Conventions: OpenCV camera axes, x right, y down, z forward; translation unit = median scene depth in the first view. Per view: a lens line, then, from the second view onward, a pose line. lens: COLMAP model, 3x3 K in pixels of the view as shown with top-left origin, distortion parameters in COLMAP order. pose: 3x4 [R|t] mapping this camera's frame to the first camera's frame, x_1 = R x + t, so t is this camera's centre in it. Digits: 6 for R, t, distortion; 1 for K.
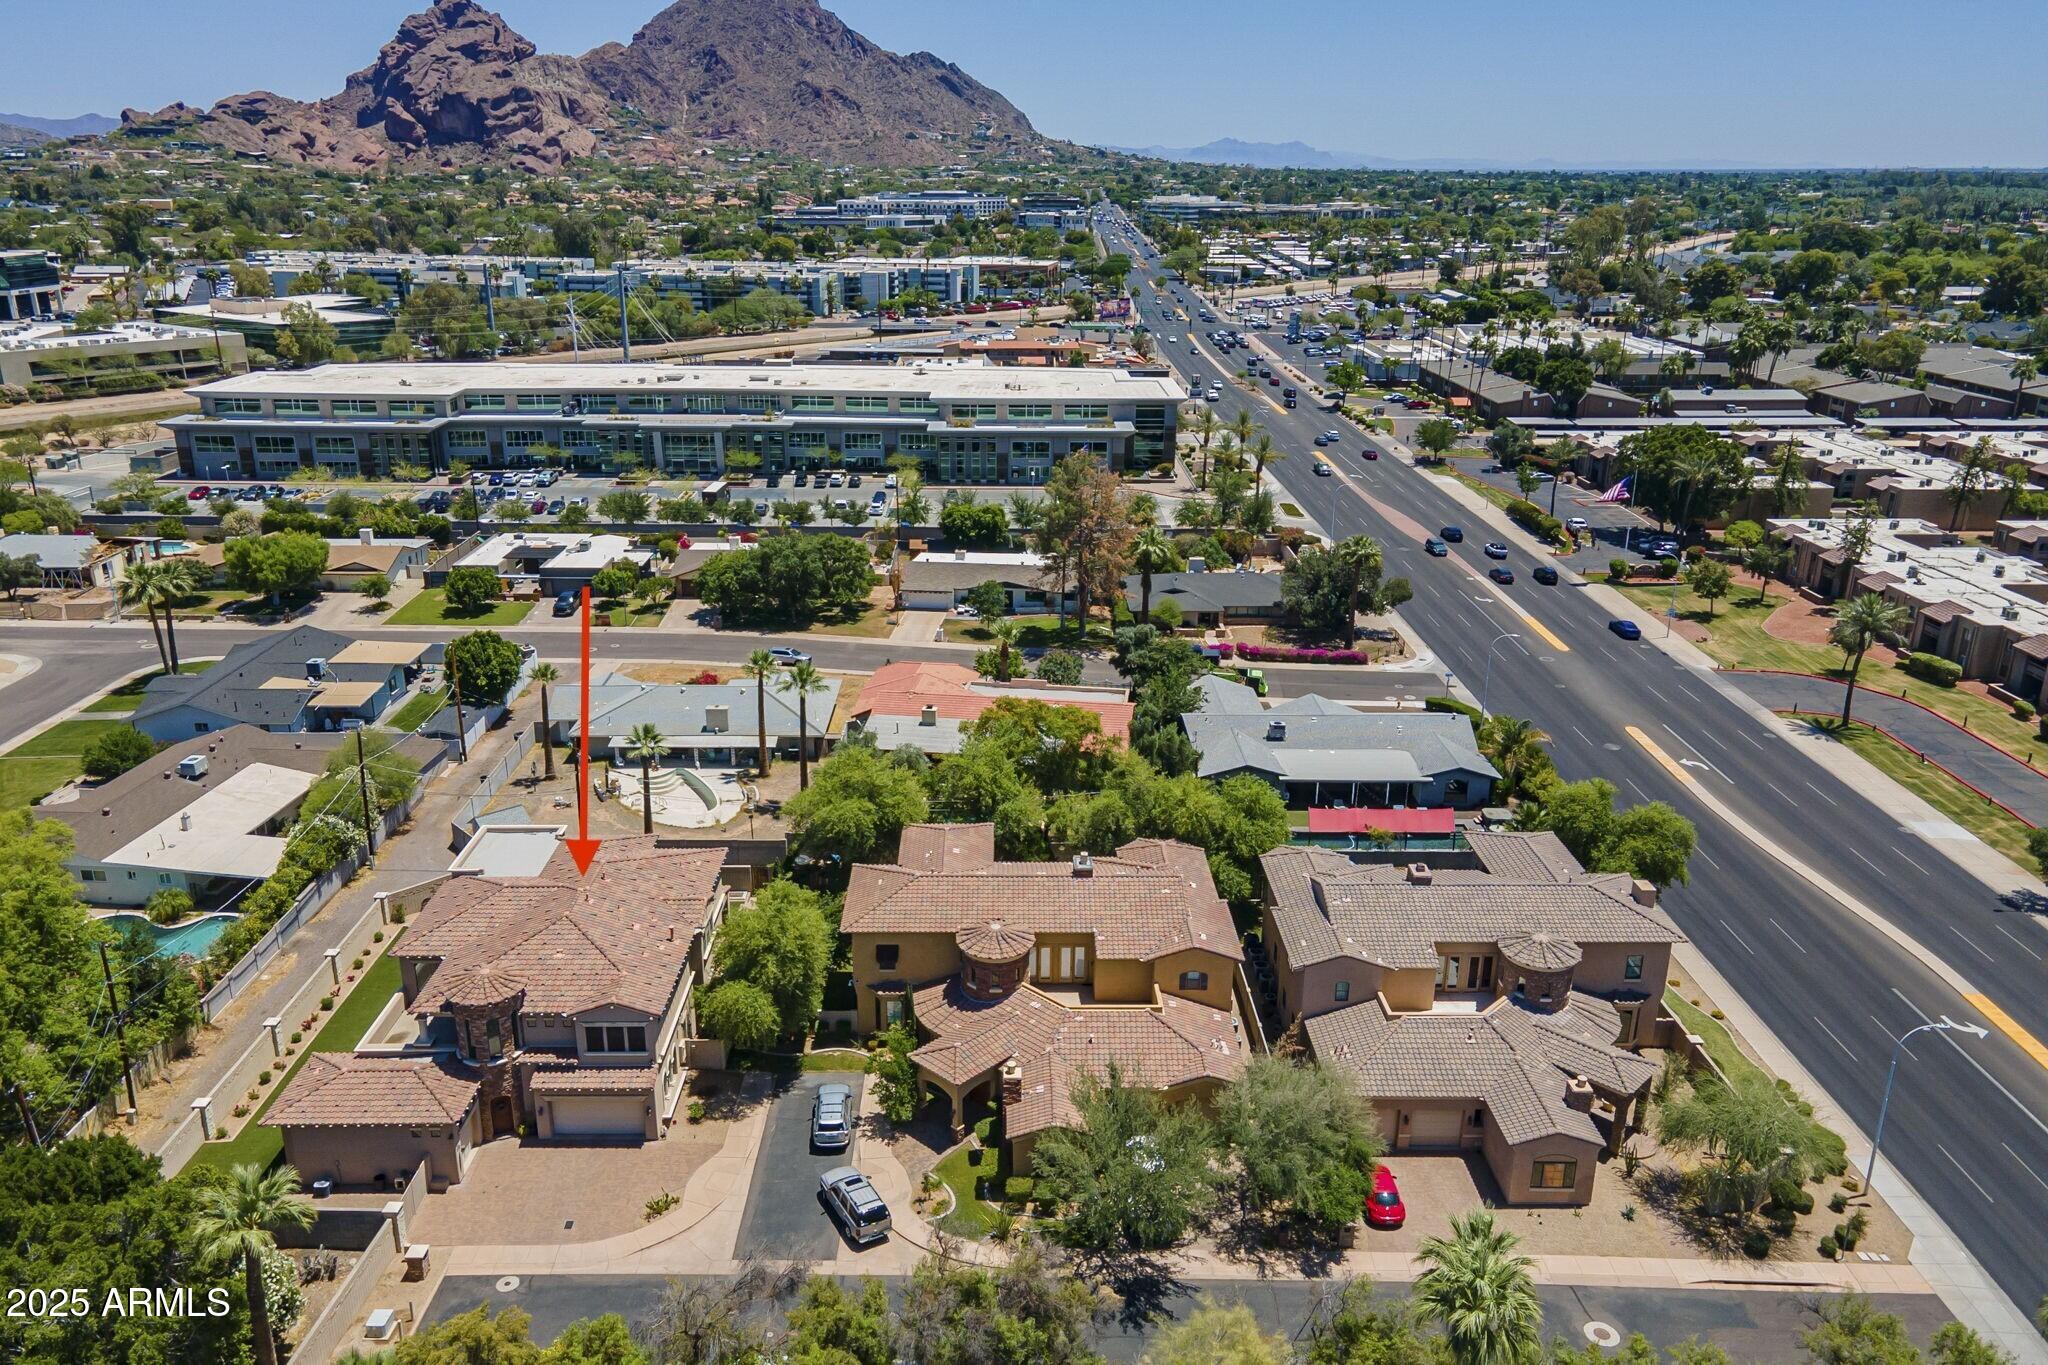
lens RADIAL K [[1474.3, 0, 1013.5], [0, 1474.3, 671.7], [0, 0, 1]] dist [0.029264, 0.035835]
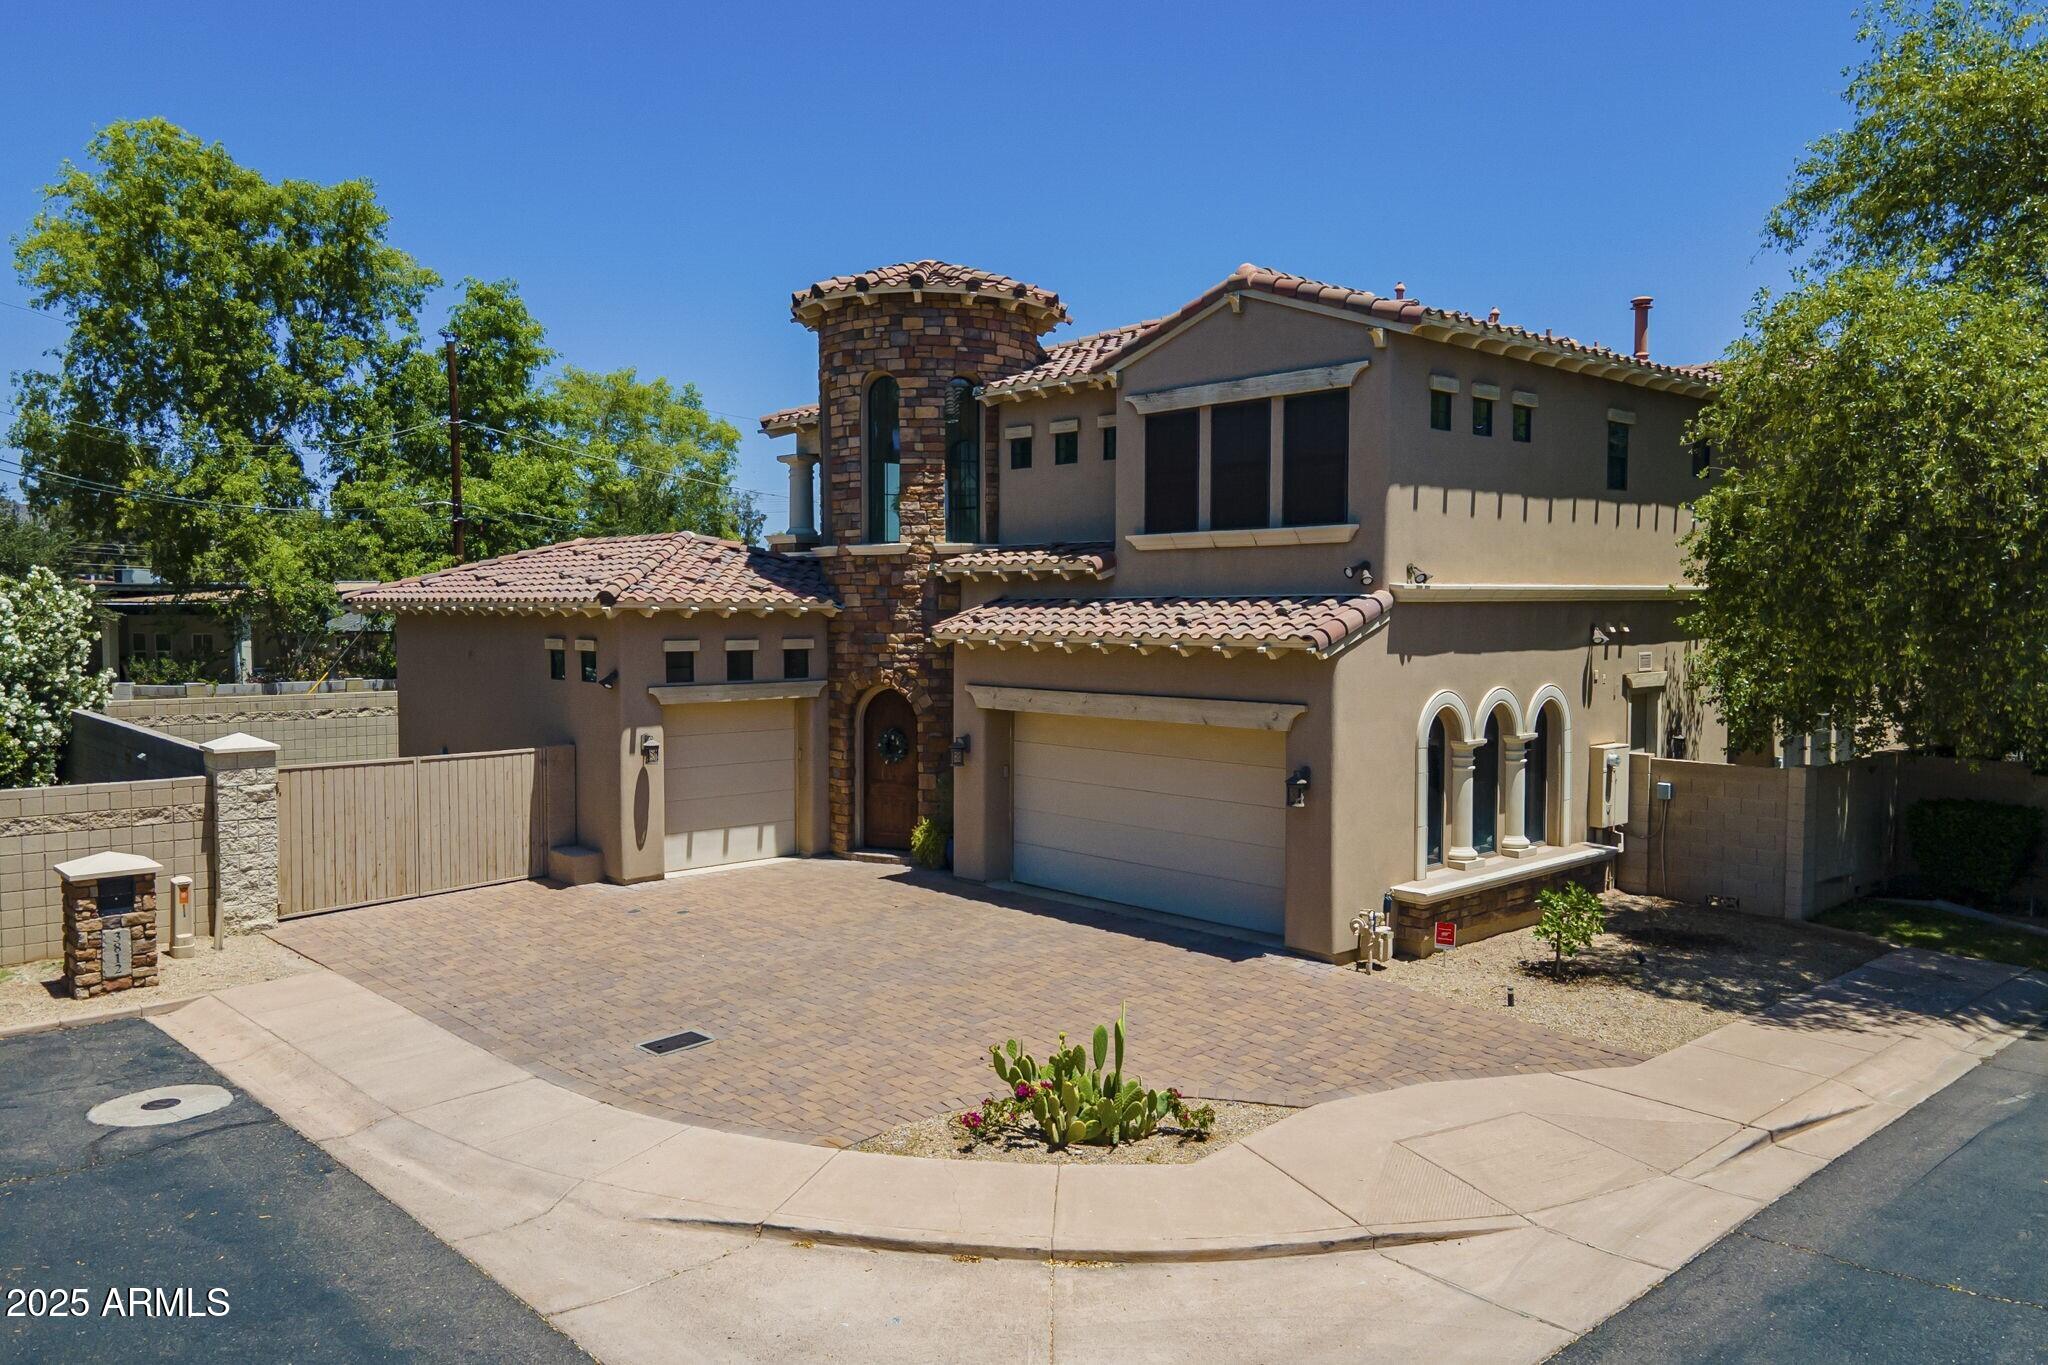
lens RADIAL K [[1474.3, 0, 1025.7], [0, 1474.3, 680.5], [0, 0, 1]] dist [0.029264, 0.035835]
pose [[0.684444, 0.035663, -0.728193, -0.038640], [-0.232229, 0.957443, -0.171387, 0.102715], [0.691091, 0.286412, 0.663597, 0.262046]]
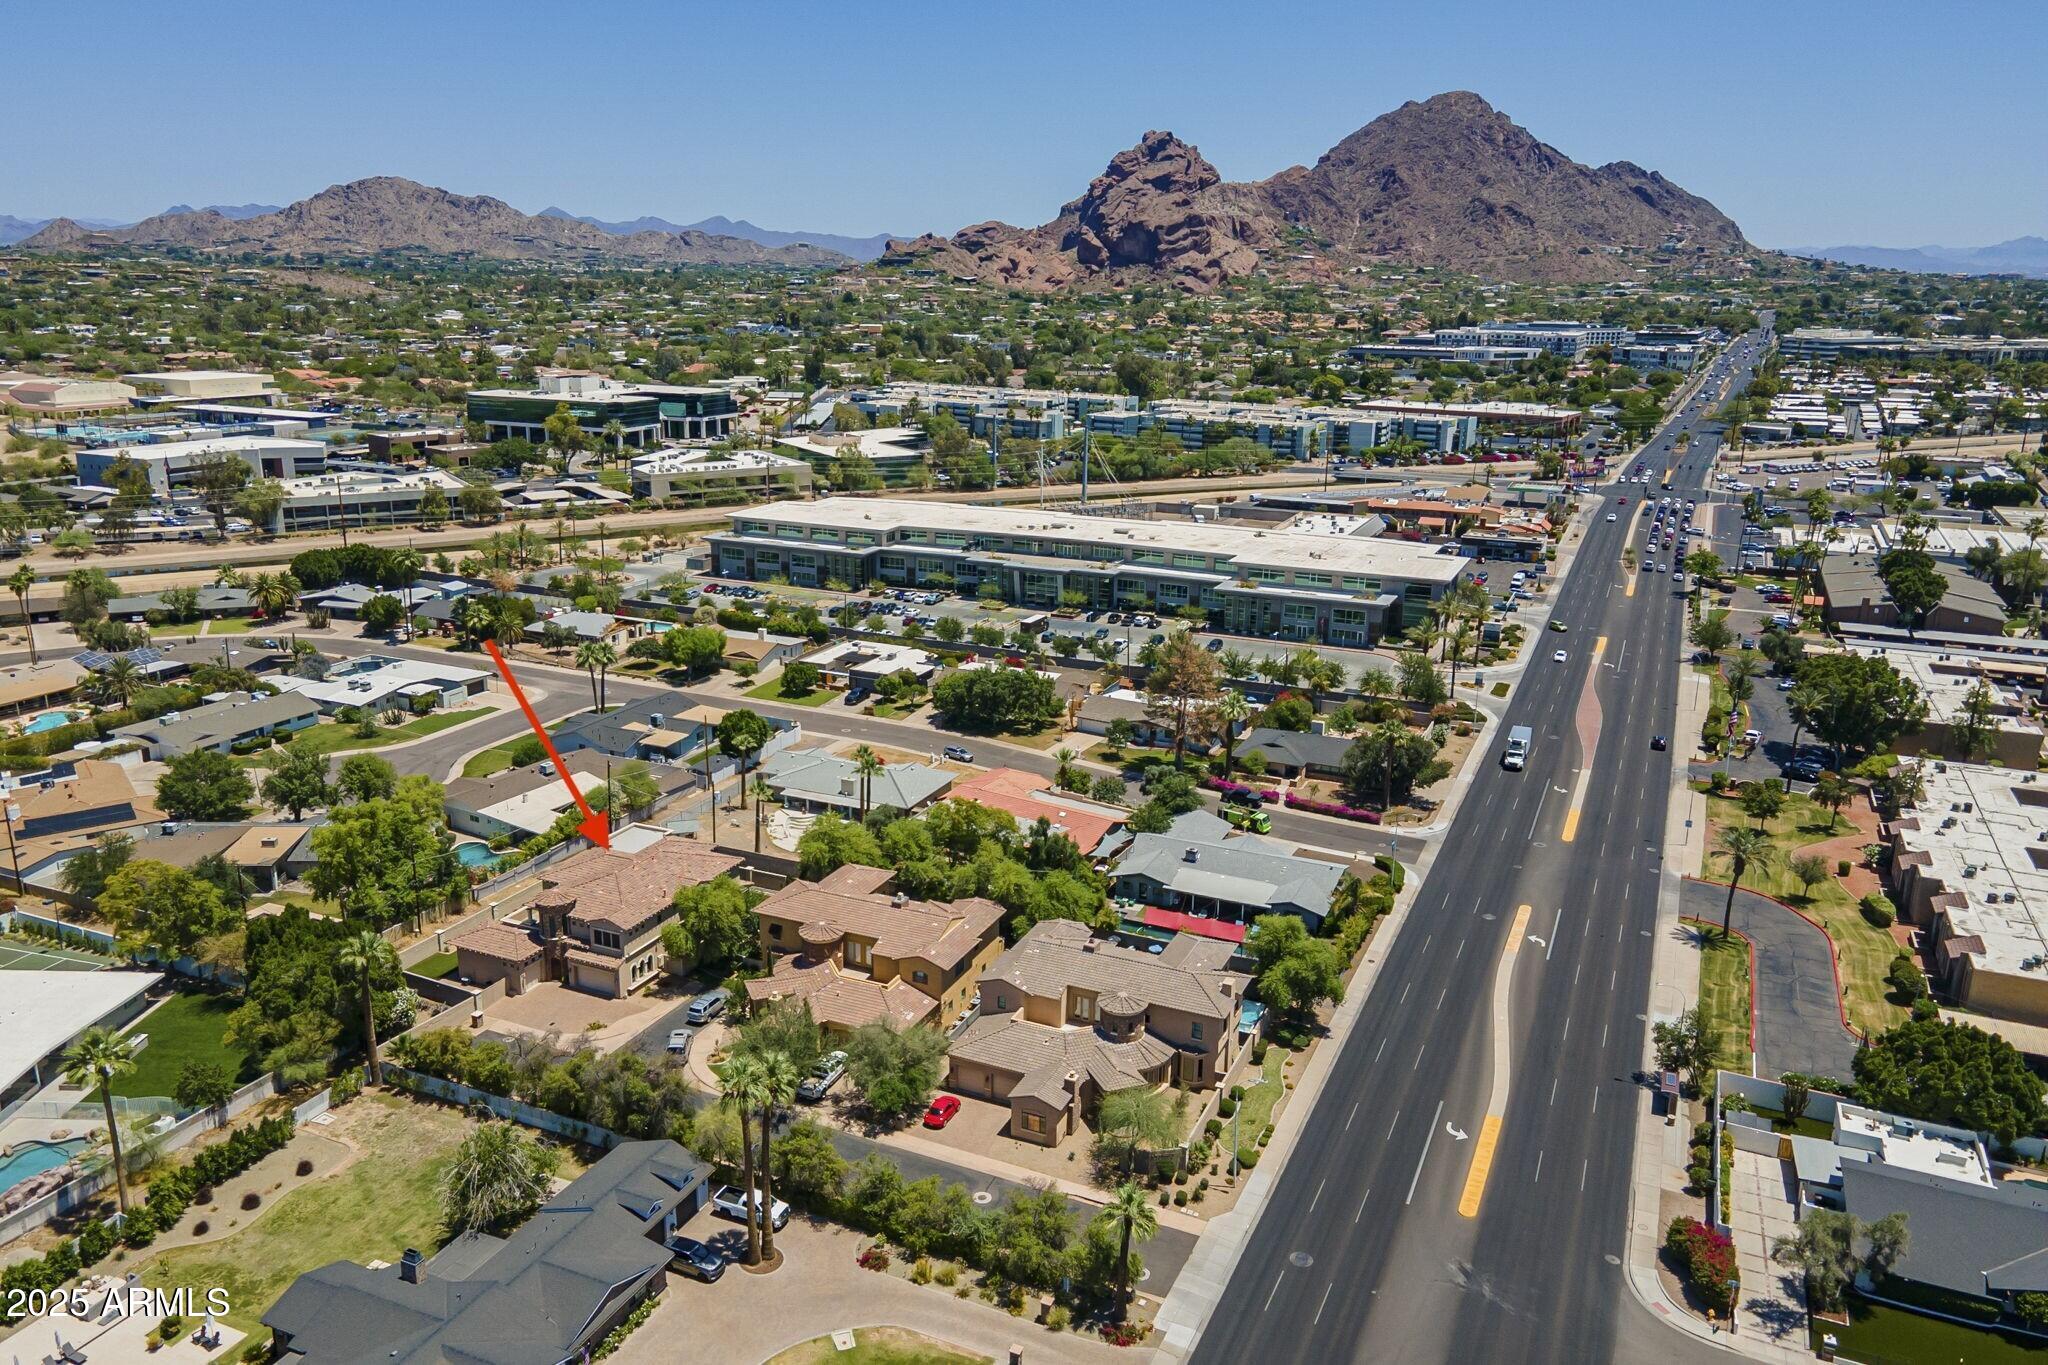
lens RADIAL K [[1474.3, 0, 1026.0], [0, 1474.3, 676.2], [0, 0, 1]] dist [0.029264, 0.035835]
pose [[0.909753, 0.116175, -0.398563, 0.287802], [-0.140952, 0.989456, -0.033323, -0.028863], [0.390489, 0.086494, 0.916536, -0.166872]]
